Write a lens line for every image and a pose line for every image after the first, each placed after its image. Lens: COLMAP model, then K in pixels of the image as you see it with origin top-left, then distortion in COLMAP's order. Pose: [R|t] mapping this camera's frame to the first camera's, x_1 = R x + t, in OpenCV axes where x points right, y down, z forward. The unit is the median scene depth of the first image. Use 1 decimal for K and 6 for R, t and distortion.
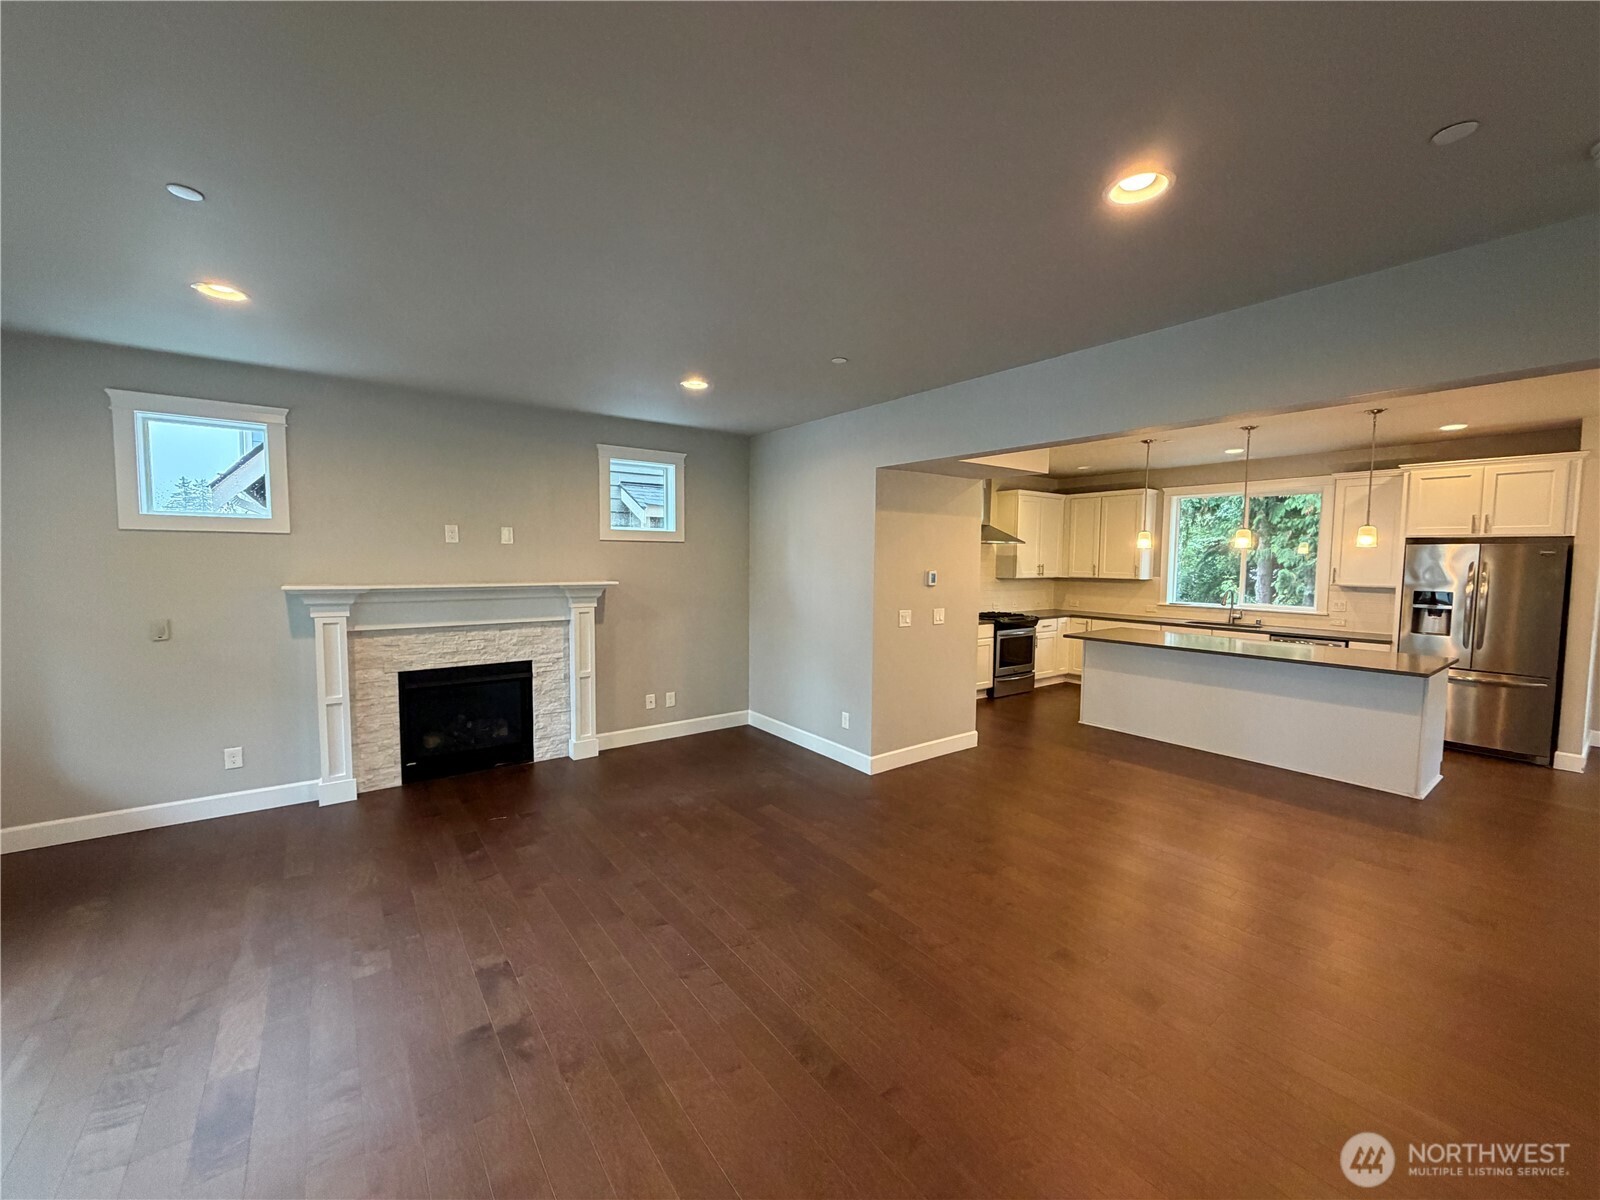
lens RADIAL K [[637.0, 0, 795.4], [0, 637.0, 599.0], [0, 0, 1]] dist [-0.002187, -0.000259]
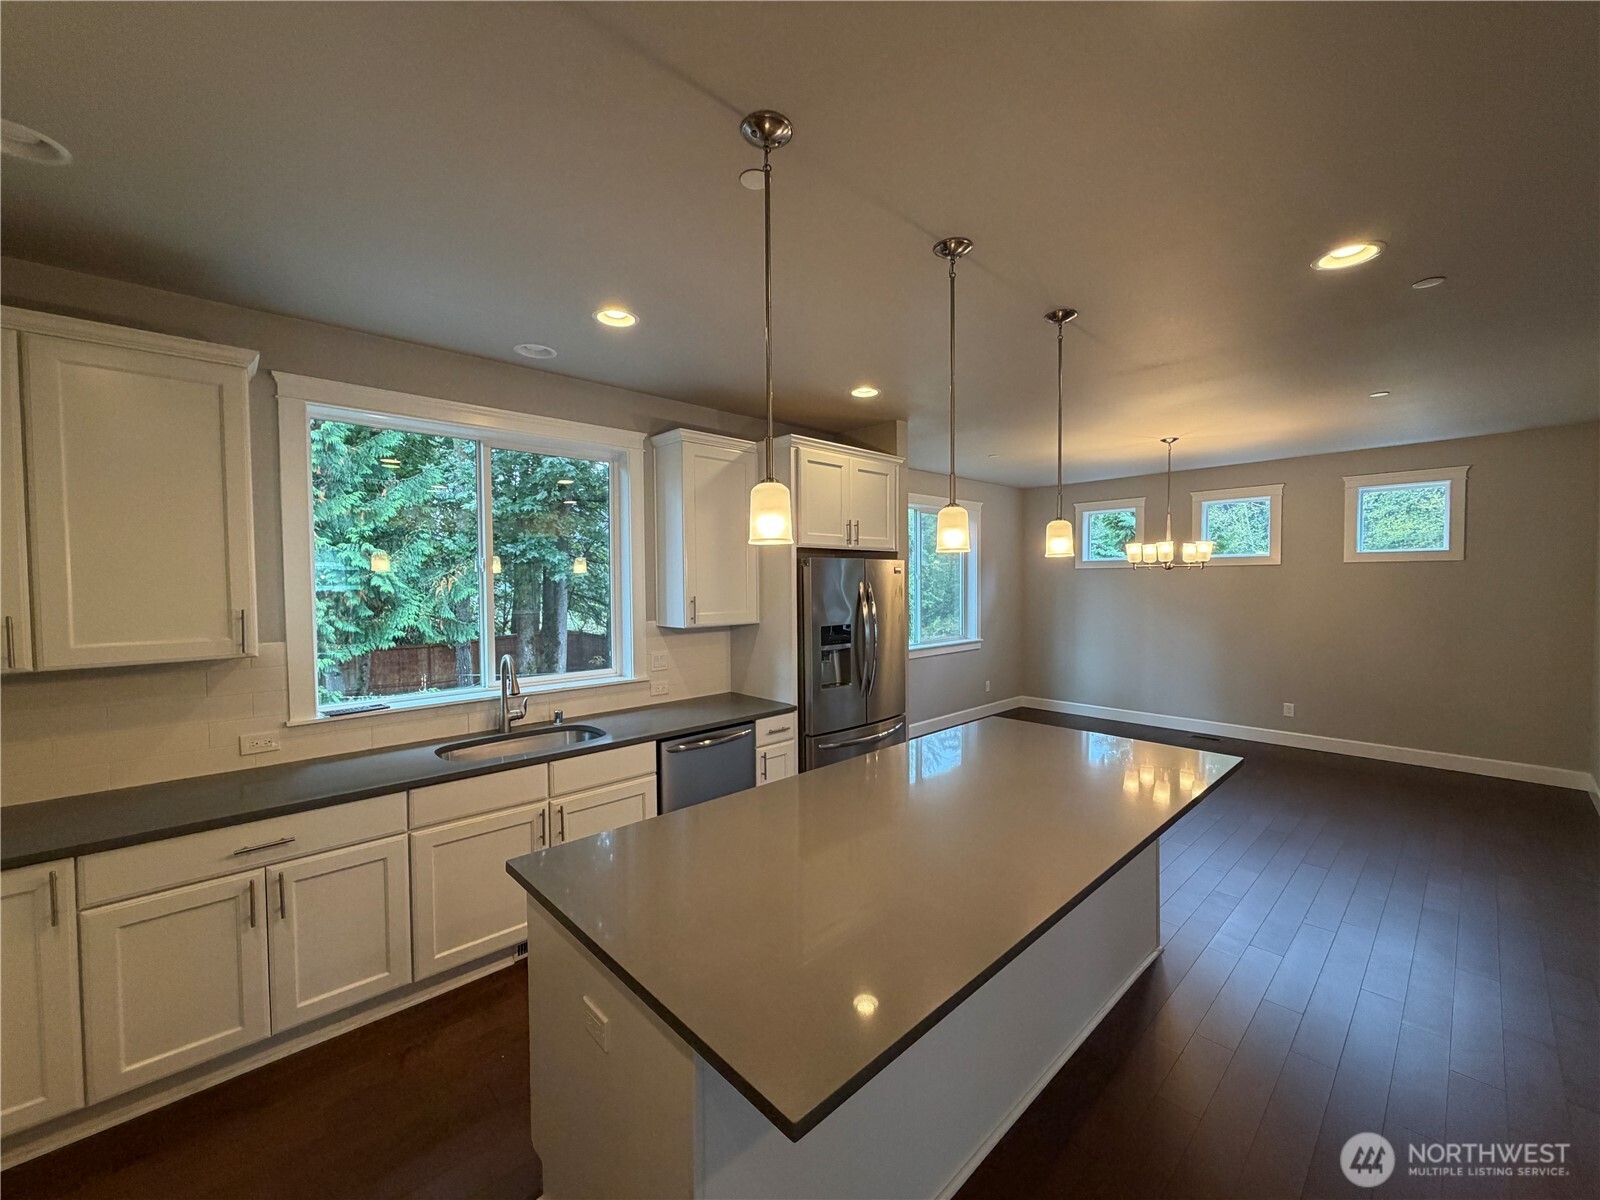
lens RADIAL K [[637.0, 0, 793.5], [0, 637.0, 603.6], [0, 0, 1]] dist [-0.002187, -0.000259]
pose [[-0.113958, -0.046822, 0.992382, 0.370955], [0.069902, 0.996035, 0.055021, -0.091062], [-0.991023, 0.075640, -0.110234, 1.322153]]
